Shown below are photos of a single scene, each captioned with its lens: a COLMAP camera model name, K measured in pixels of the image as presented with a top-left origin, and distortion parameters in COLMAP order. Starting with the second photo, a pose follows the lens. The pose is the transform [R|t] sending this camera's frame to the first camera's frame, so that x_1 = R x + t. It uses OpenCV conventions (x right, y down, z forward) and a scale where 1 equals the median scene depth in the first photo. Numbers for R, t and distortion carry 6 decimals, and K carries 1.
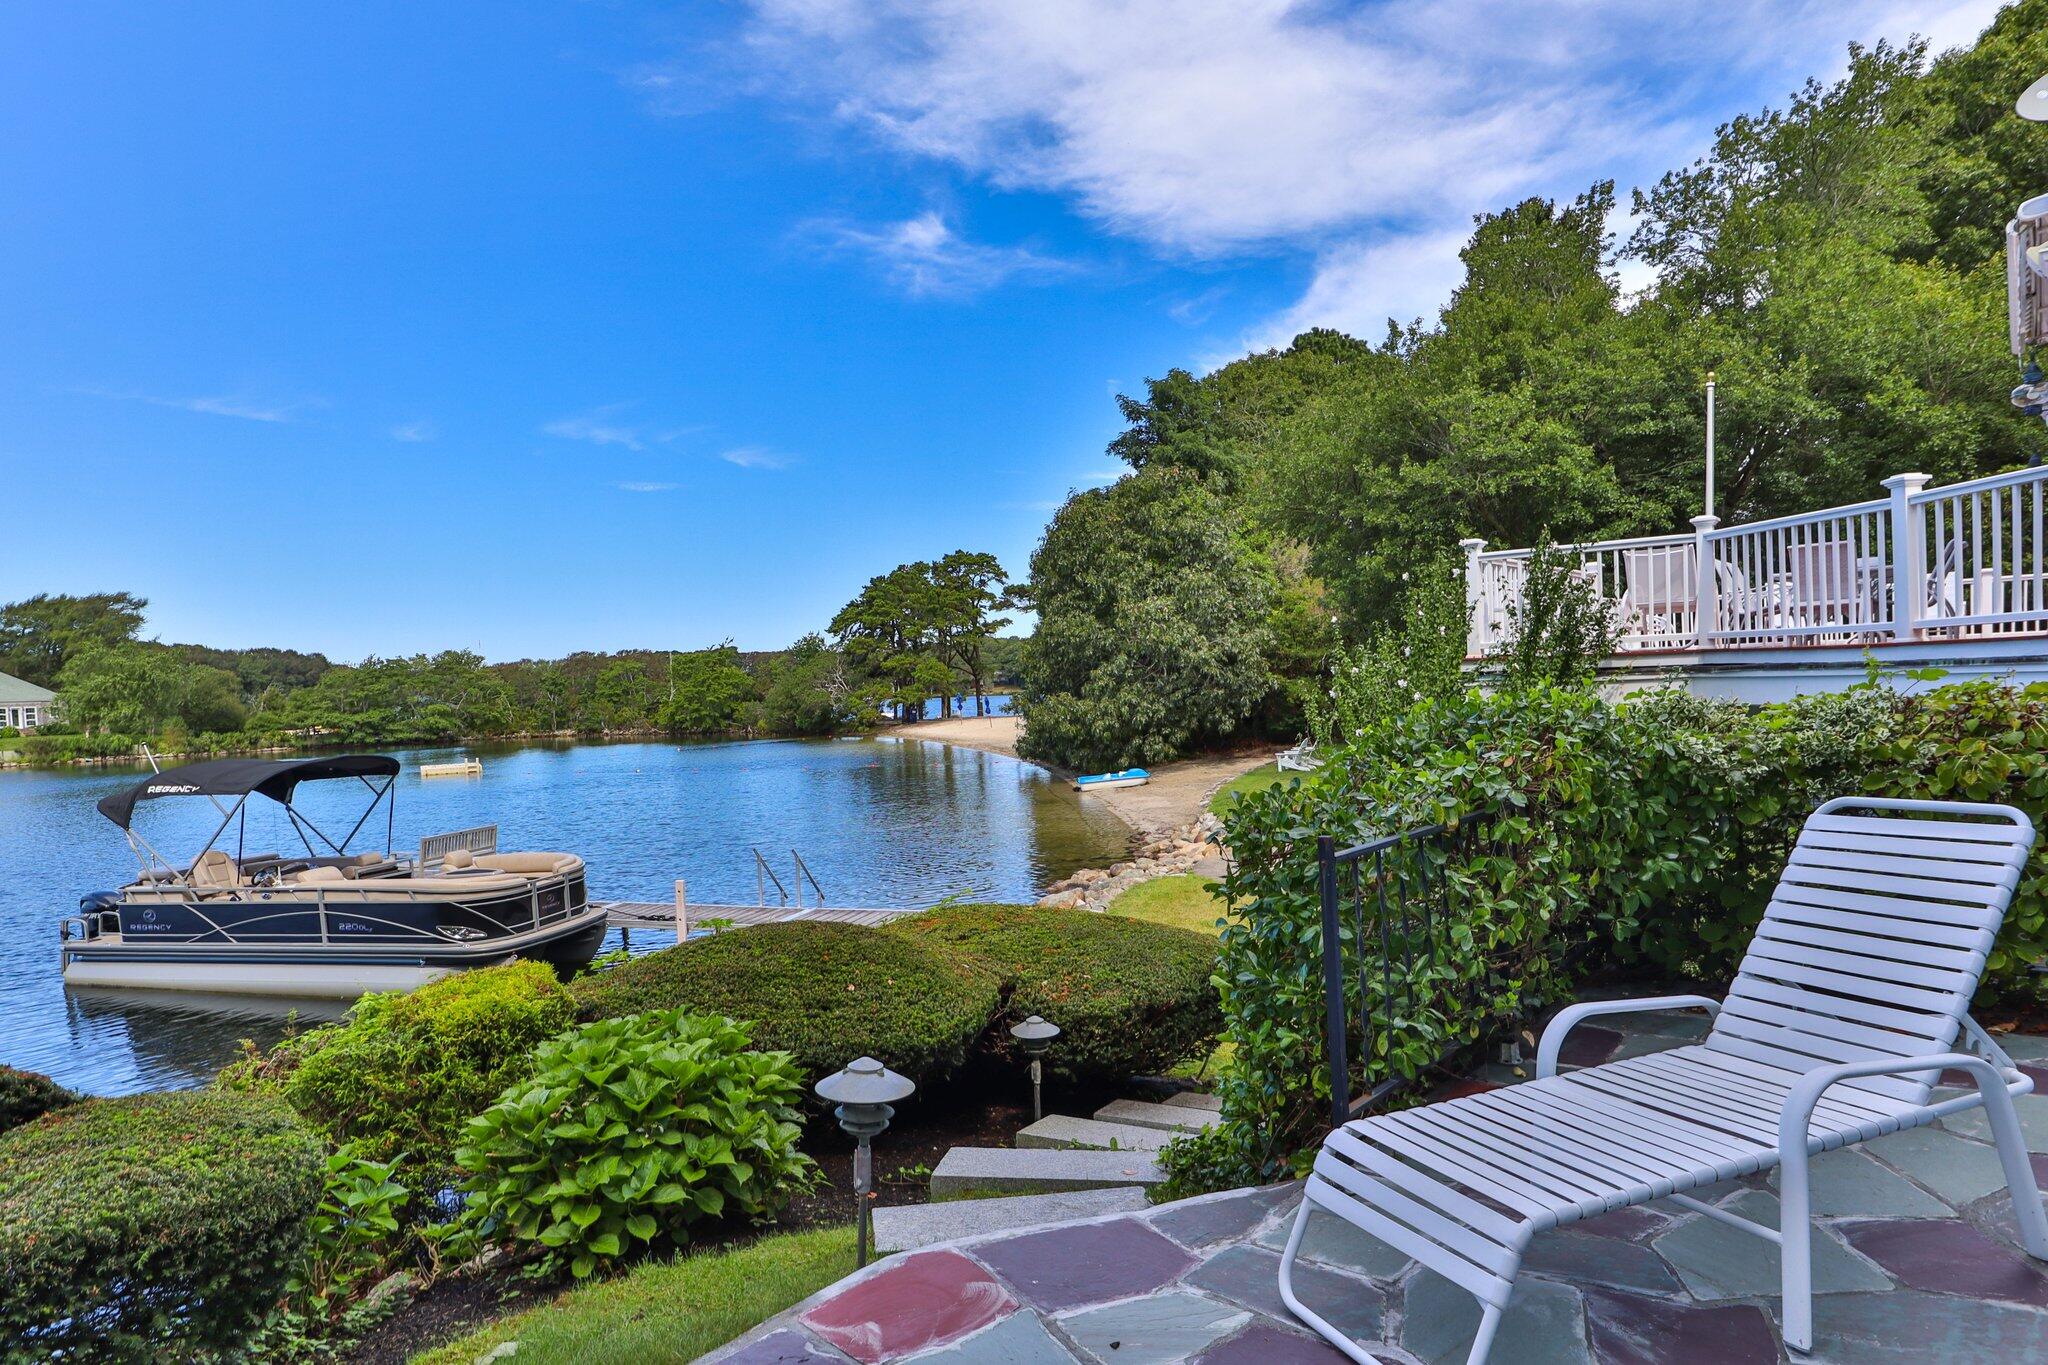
lens RADIAL K [[1135.5, 0, 952.4], [0, 1135.5, 714.4], [0, 0, 1]] dist [-0.016962, 0.007487]
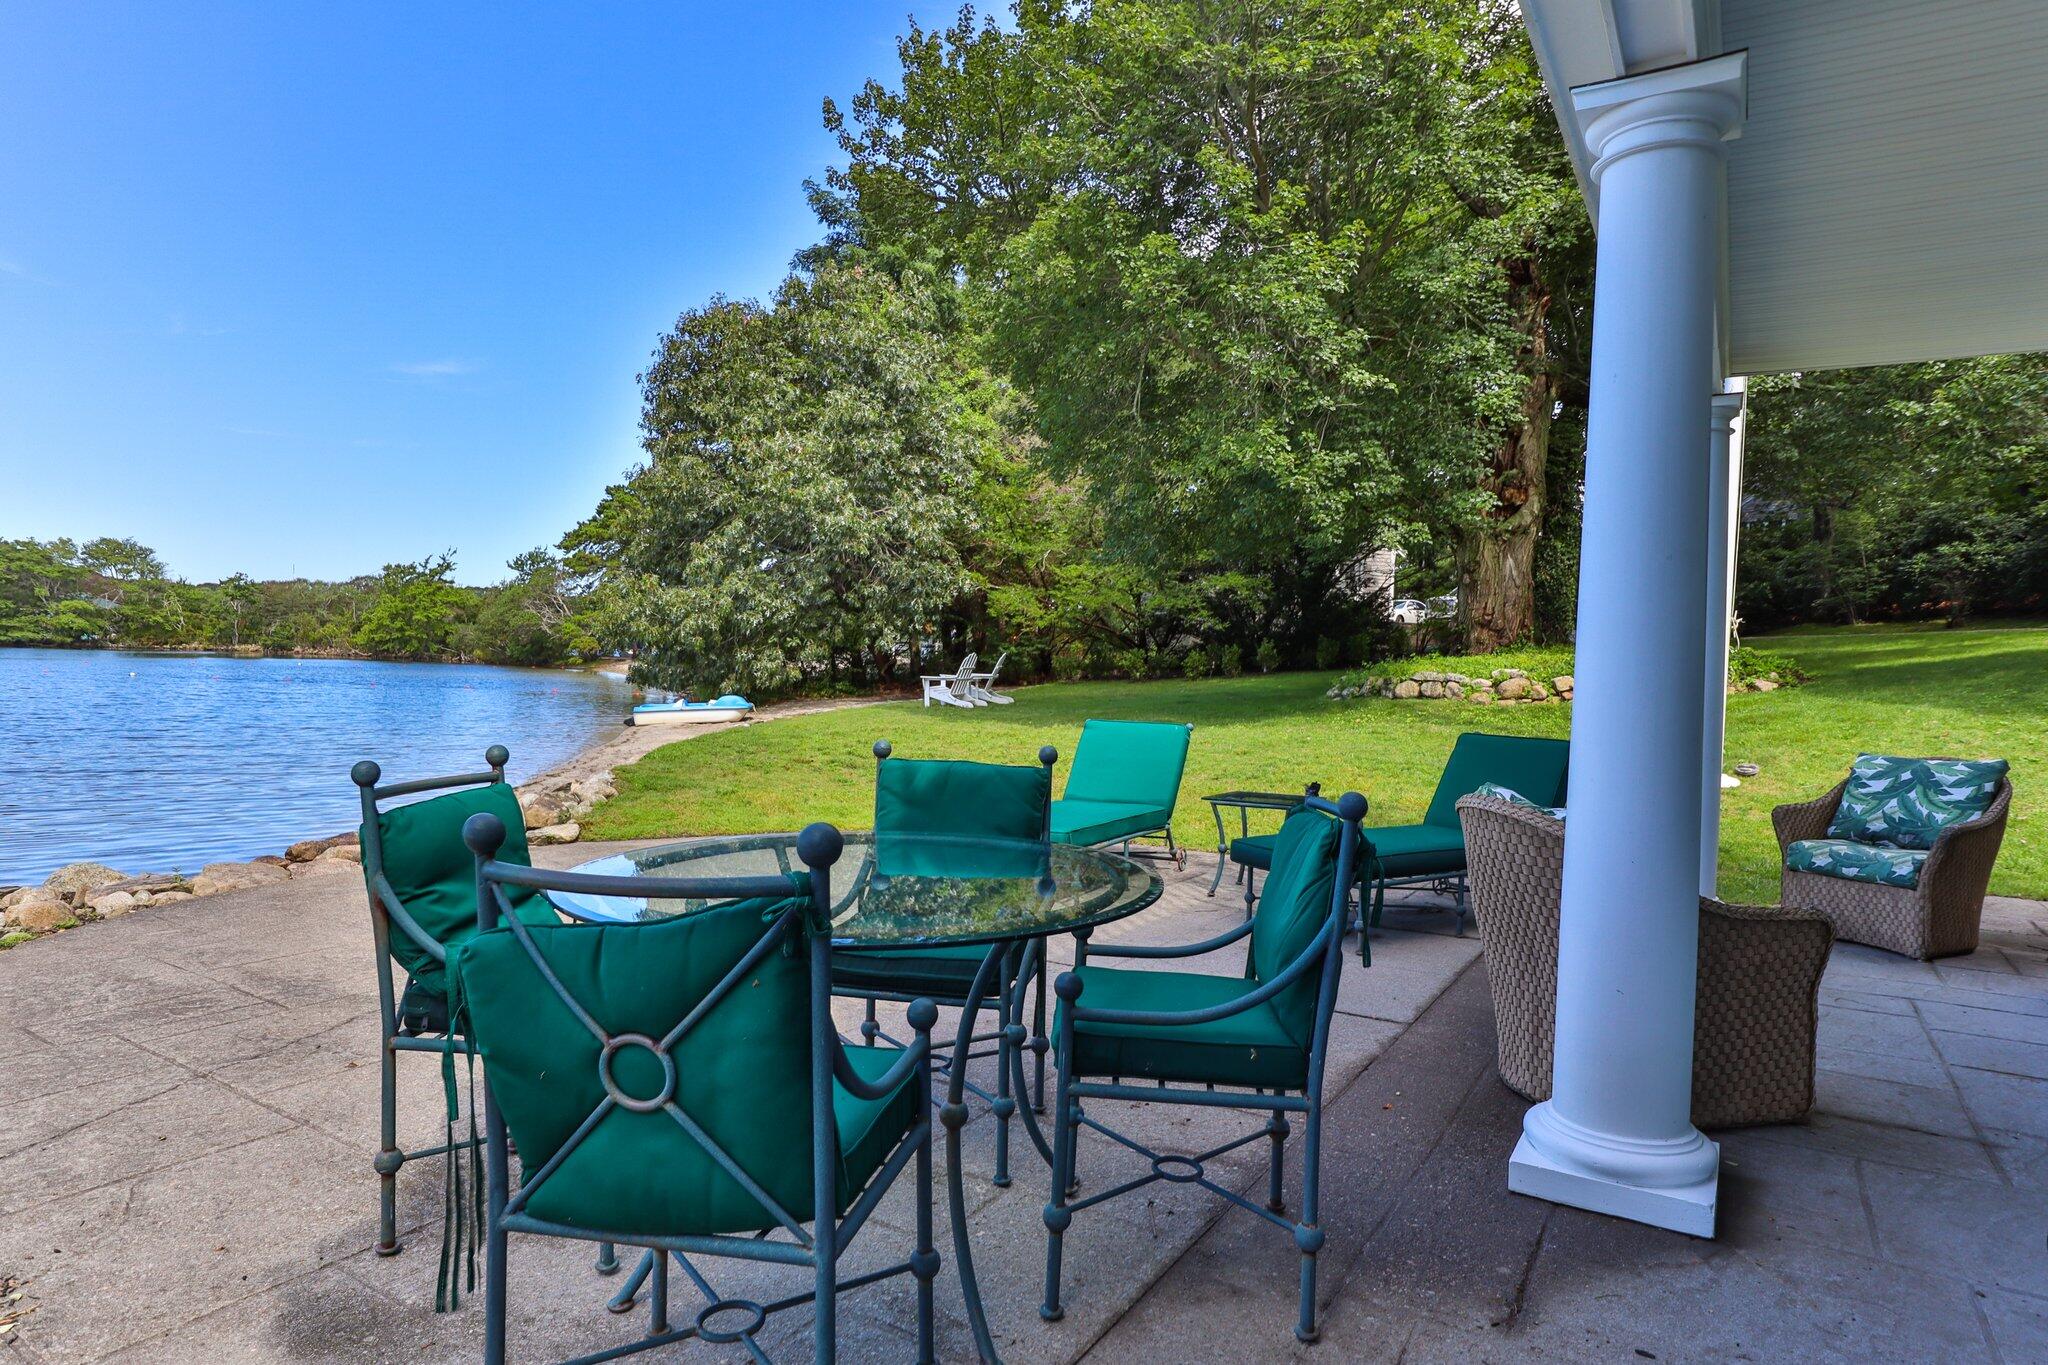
lens RADIAL K [[1032.2, 0, 1016.6], [0, 1032.2, 676.7], [0, 0, 1]] dist [-0.046737, 0.013483]
pose [[0.980412, 0.071999, 0.183328, 0.200690], [-0.069004, 0.997359, -0.022673, 0.037751], [-0.184476, 0.009578, 0.982790, 0.388773]]
